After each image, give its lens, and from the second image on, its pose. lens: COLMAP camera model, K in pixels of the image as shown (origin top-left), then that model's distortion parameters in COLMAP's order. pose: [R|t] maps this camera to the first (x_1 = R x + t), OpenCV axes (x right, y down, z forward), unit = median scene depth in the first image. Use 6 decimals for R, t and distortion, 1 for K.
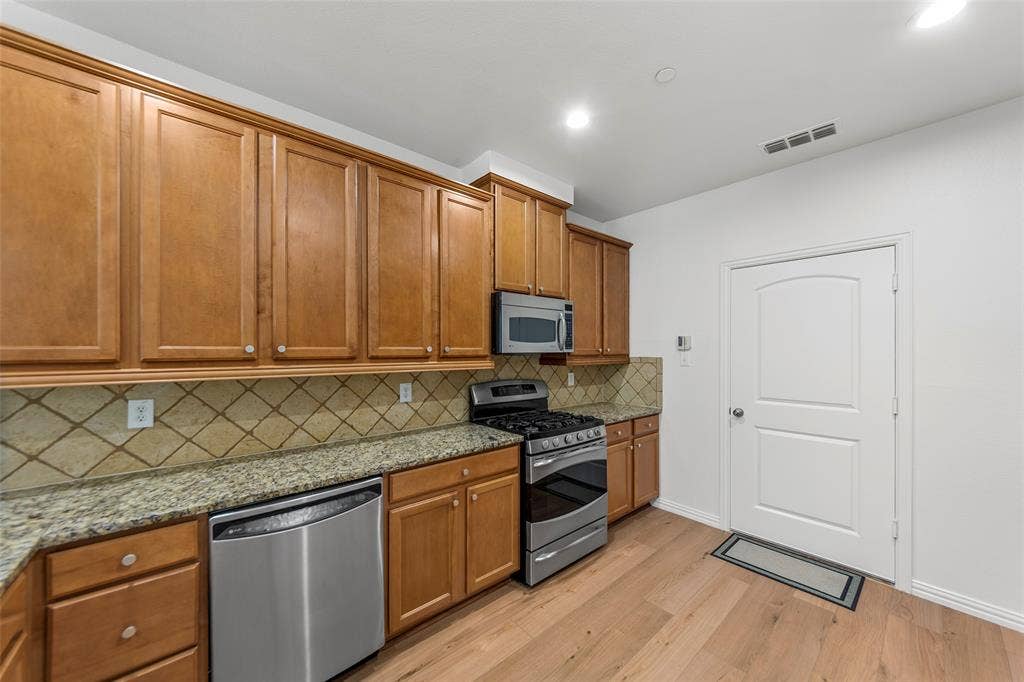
lens RADIAL K [[366.4, 0, 511.3], [0, 366.4, 348.3], [0, 0, 1]] dist [-0.003343, 0.000798]
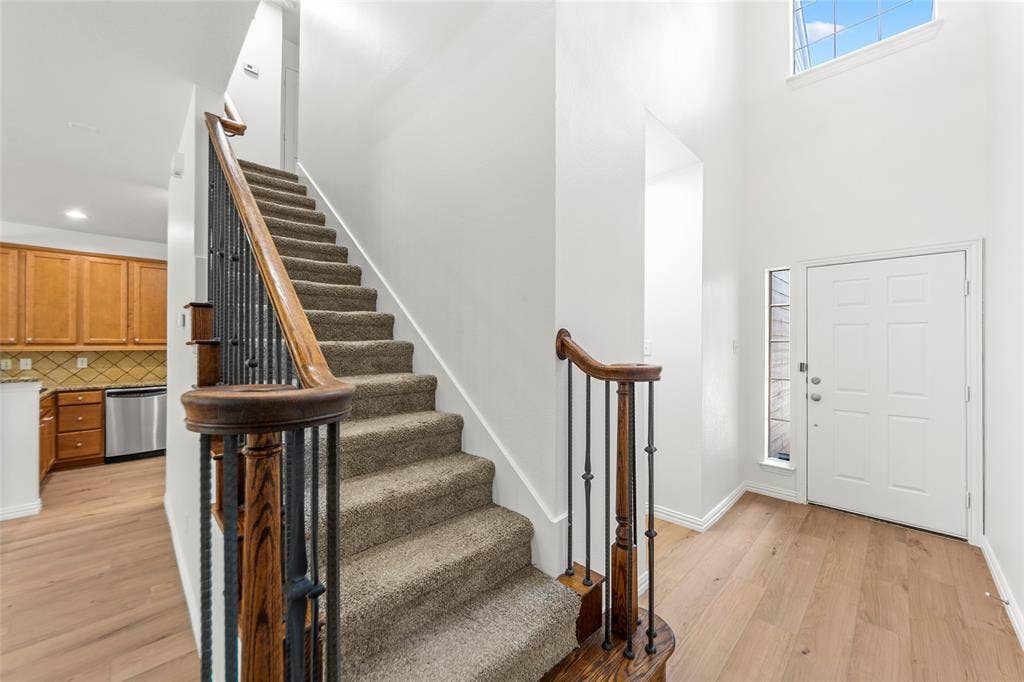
lens RADIAL K [[387.7, 0, 517.9], [0, 387.7, 340.2], [0, 0, 1]] dist [0.001373, 0.000216]
pose [[0.997561, 0.001010, 0.069790, 2.478554], [-0.000706, 0.999990, -0.004388, 0.019724], [-0.069794, 0.004328, 0.997552, -2.590688]]
